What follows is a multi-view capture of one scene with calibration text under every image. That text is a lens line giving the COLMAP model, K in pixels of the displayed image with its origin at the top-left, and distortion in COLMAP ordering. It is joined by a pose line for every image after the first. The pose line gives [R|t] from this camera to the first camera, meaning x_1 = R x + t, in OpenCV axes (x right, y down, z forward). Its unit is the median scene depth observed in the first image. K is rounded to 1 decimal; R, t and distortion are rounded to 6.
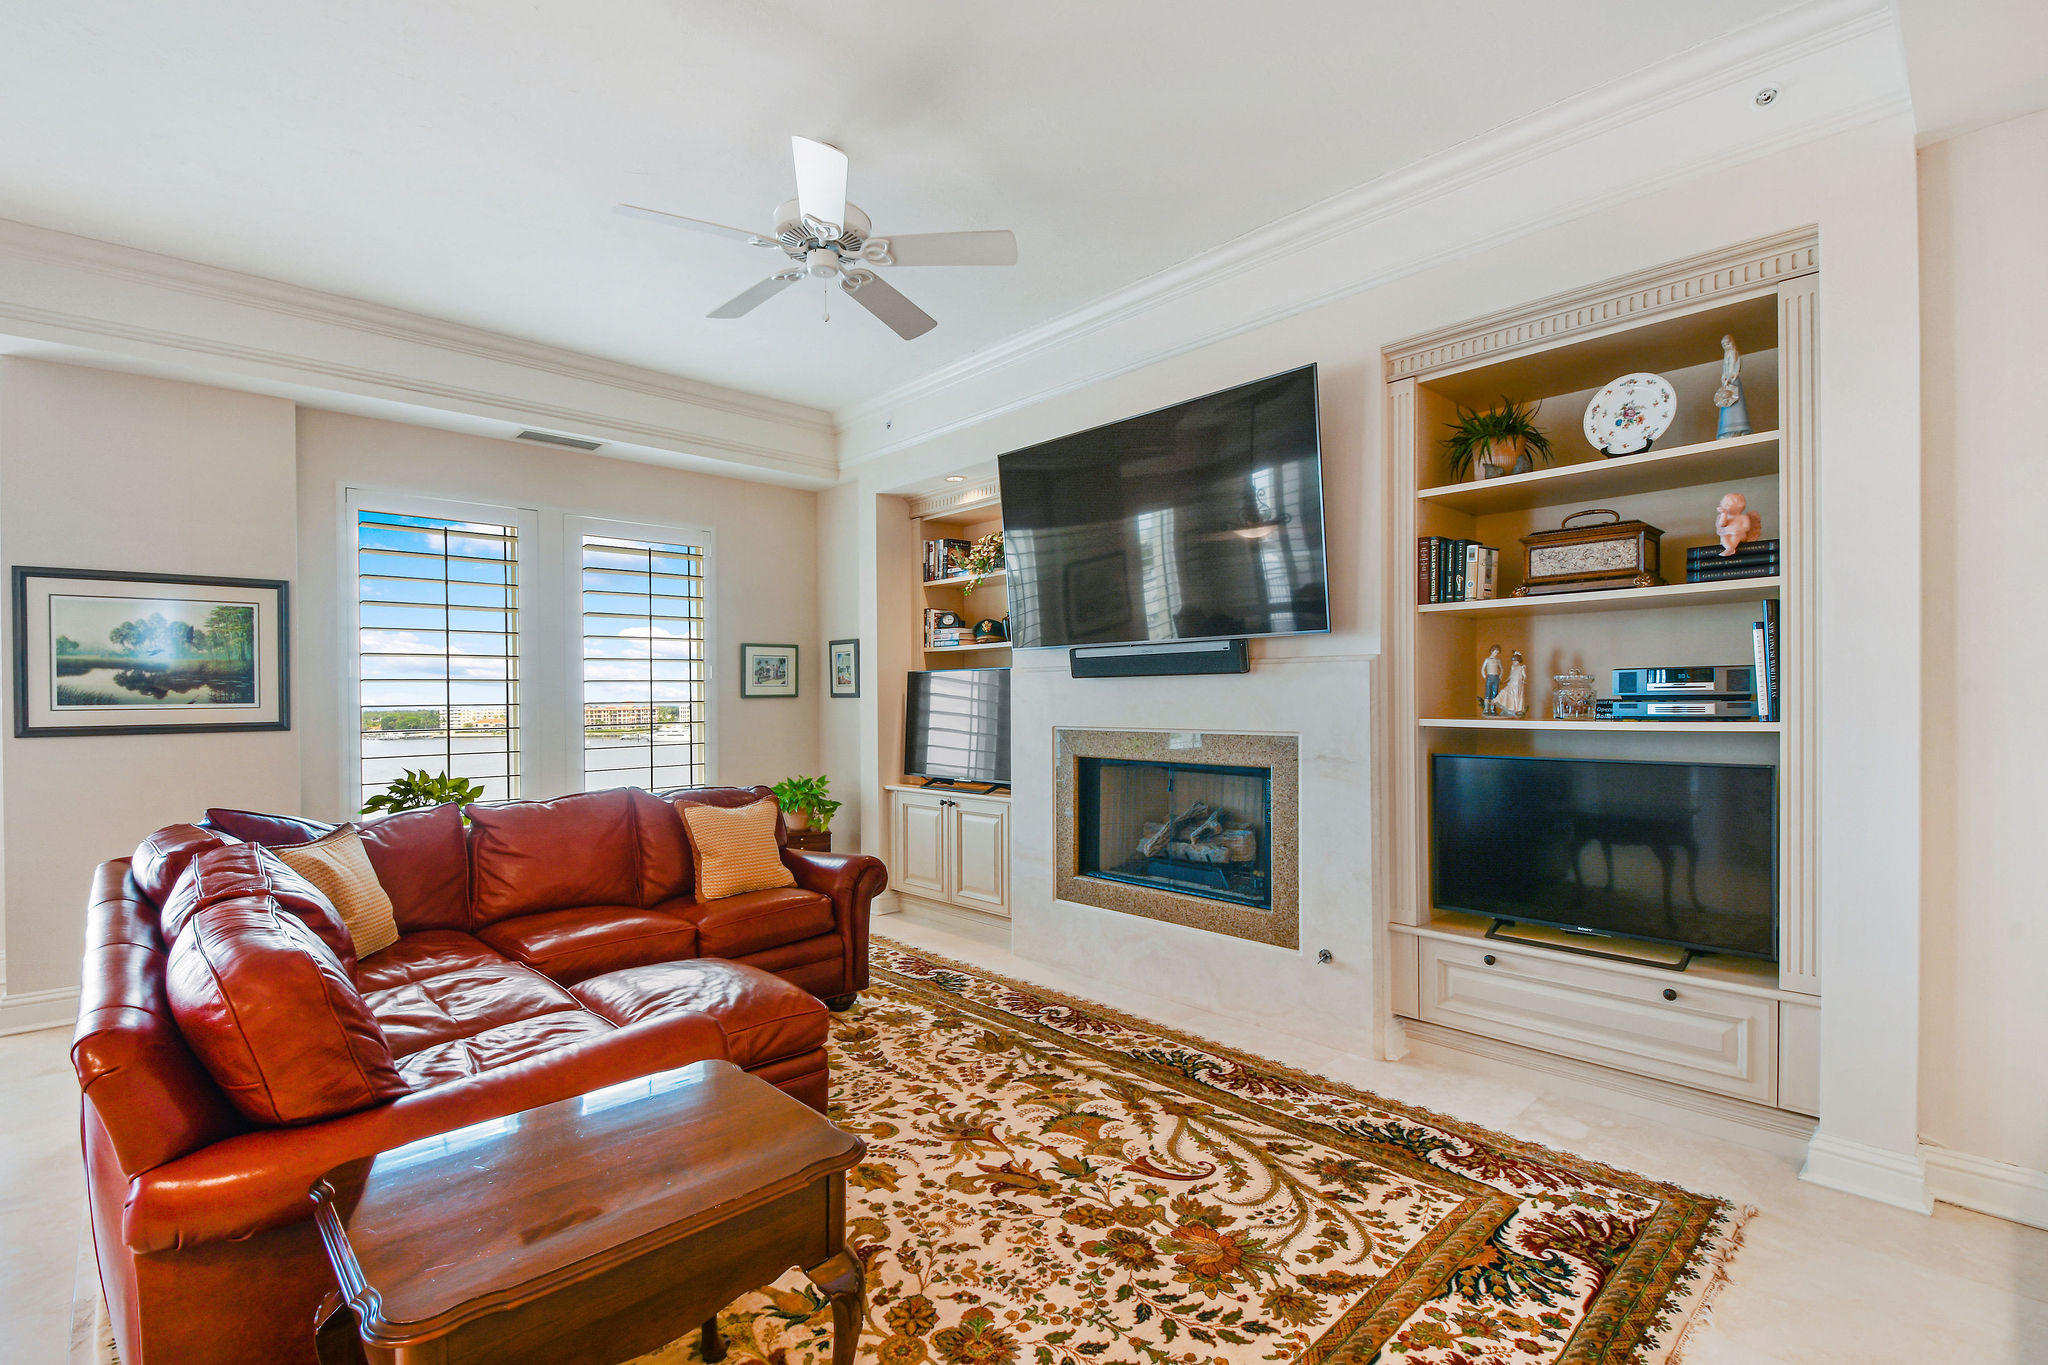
lens RADIAL K [[926.9, 0, 1019.2], [0, 926.9, 696.5], [0, 0, 1]] dist [0.002032, -0.014138]
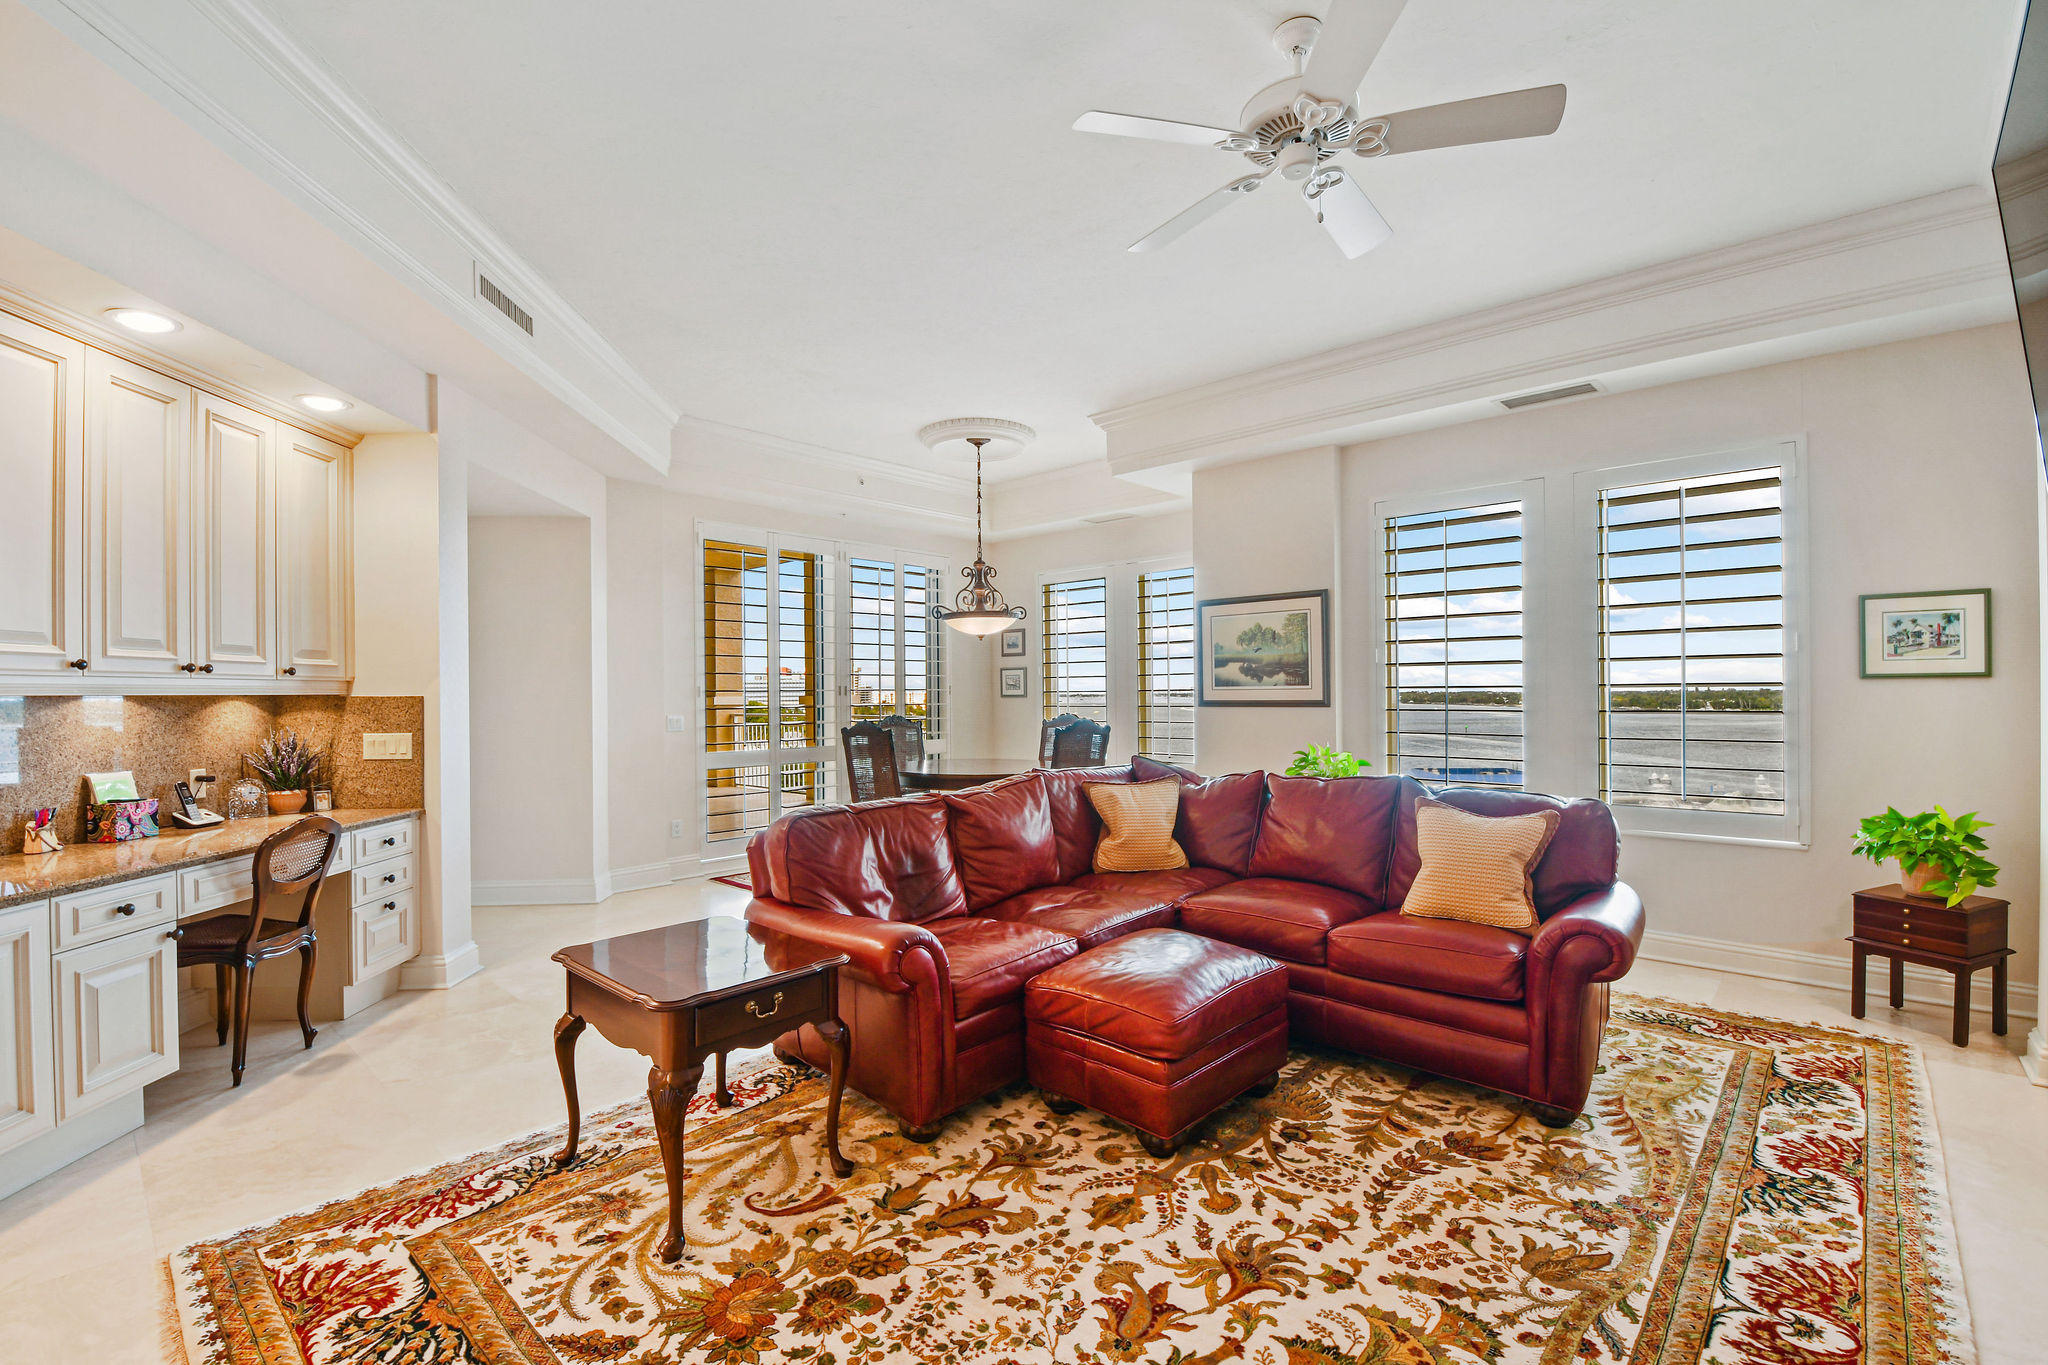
lens RADIAL K [[911.7, 0, 1003.3], [0, 911.7, 672.4], [0, 0, 1]] dist [0.000953, -0.014306]
pose [[0.045134, -0.013360, -0.998892, 0.504493], [0.005054, 0.999901, -0.013145, 0.003874], [0.998968, -0.004456, 0.045197, 0.588946]]
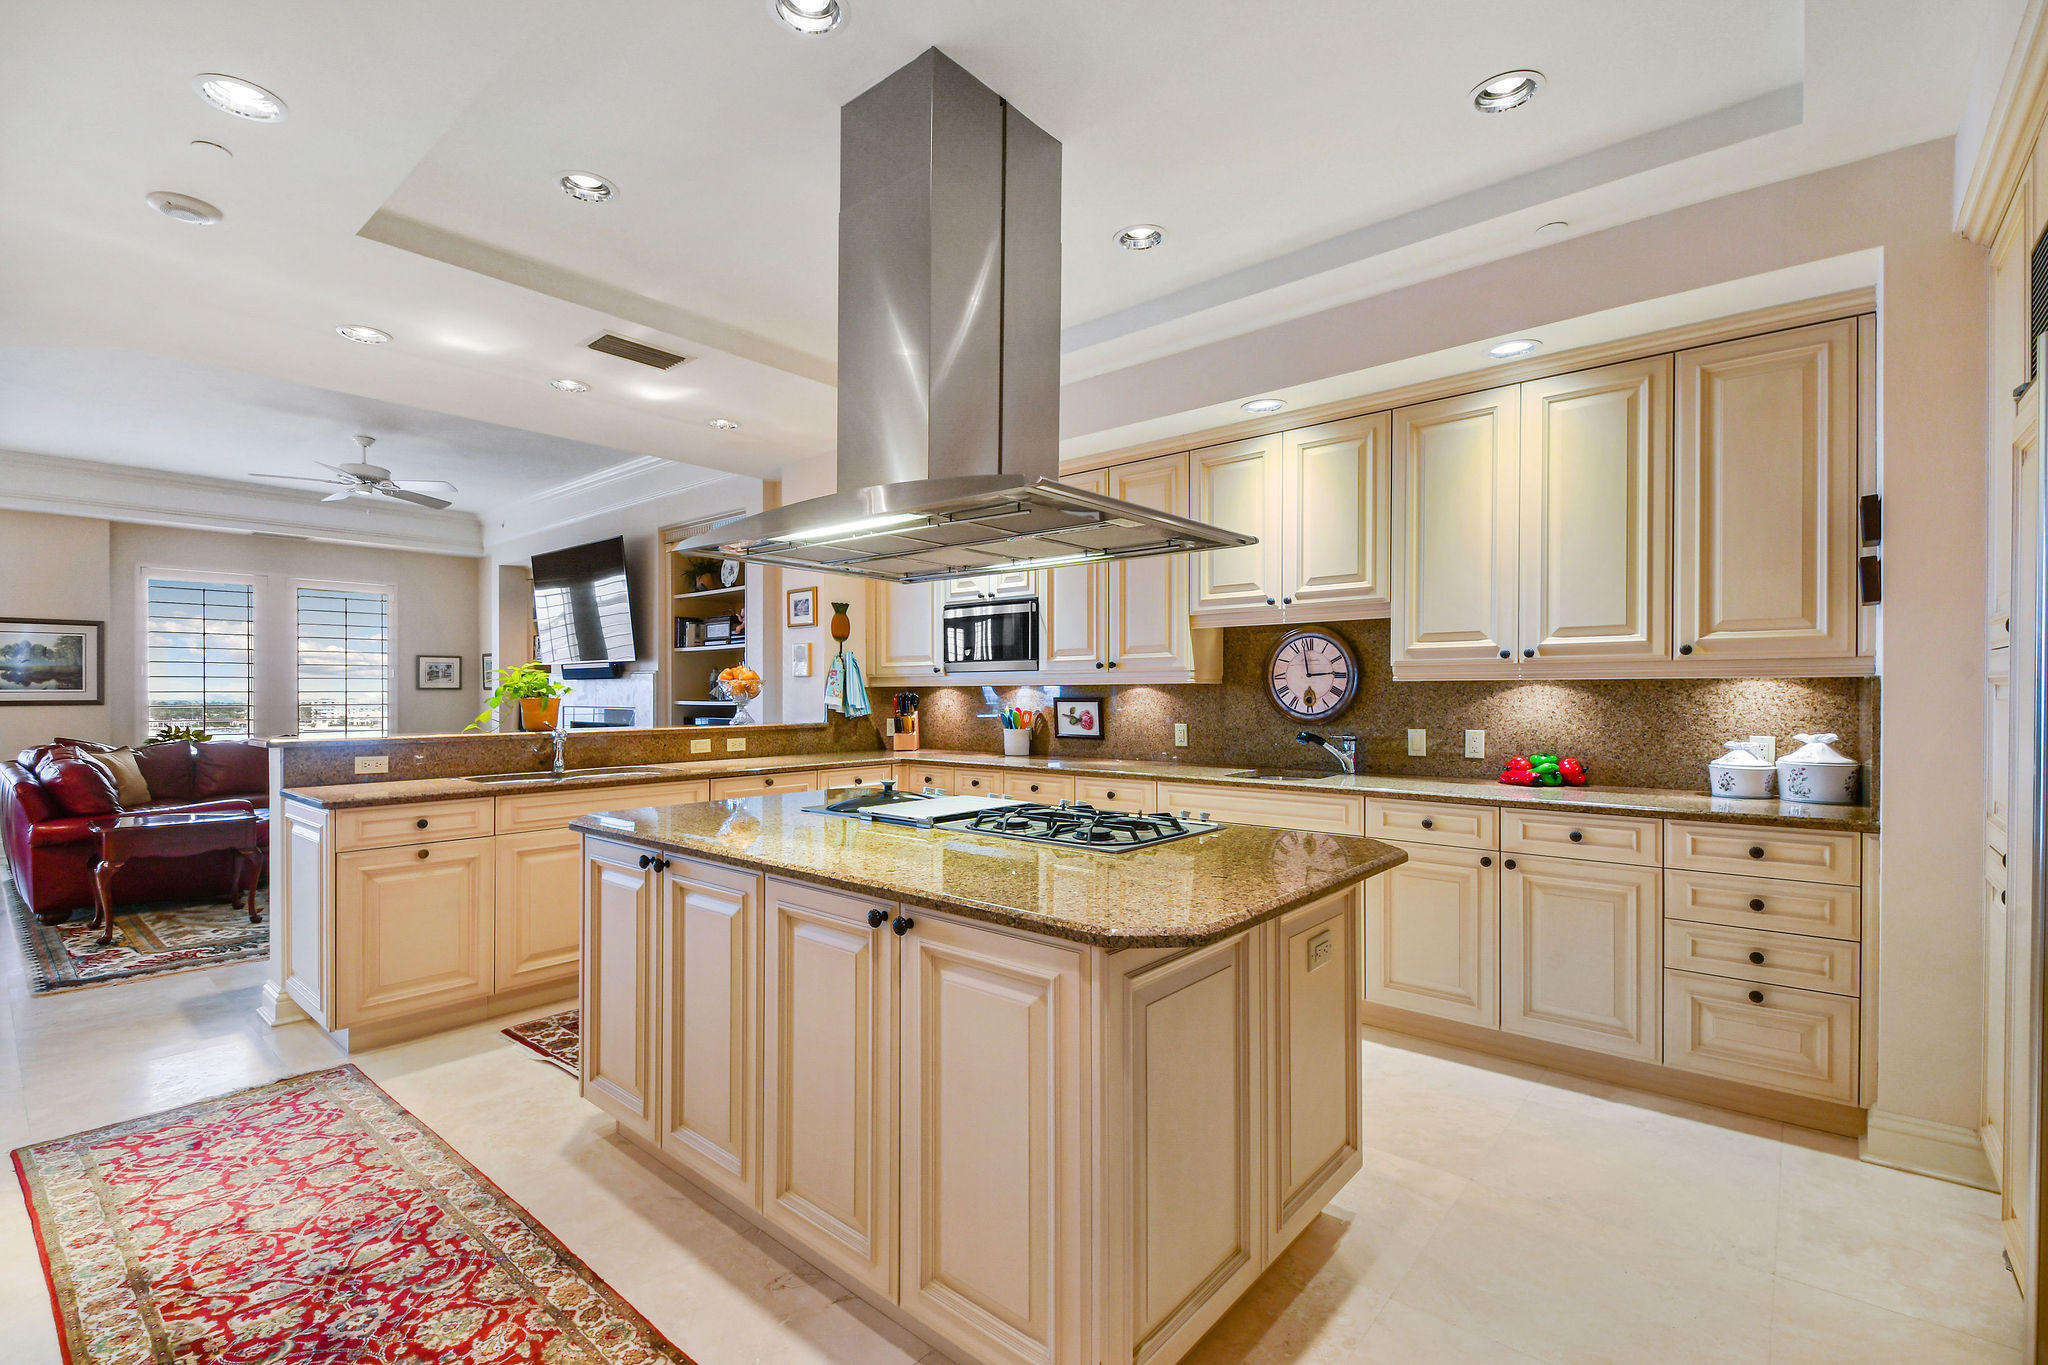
lens RADIAL K [[911.9, 0, 1037.4], [0, 911.9, 689.9], [0, 0, 1]] dist [-0.000097, -0.010810]
pose [[0.993686, 0.009603, 0.111782, 0.951092], [-0.009214, 0.999950, -0.004003, -0.002318], [-0.111815, 0.002948, 0.993725, -1.096119]]
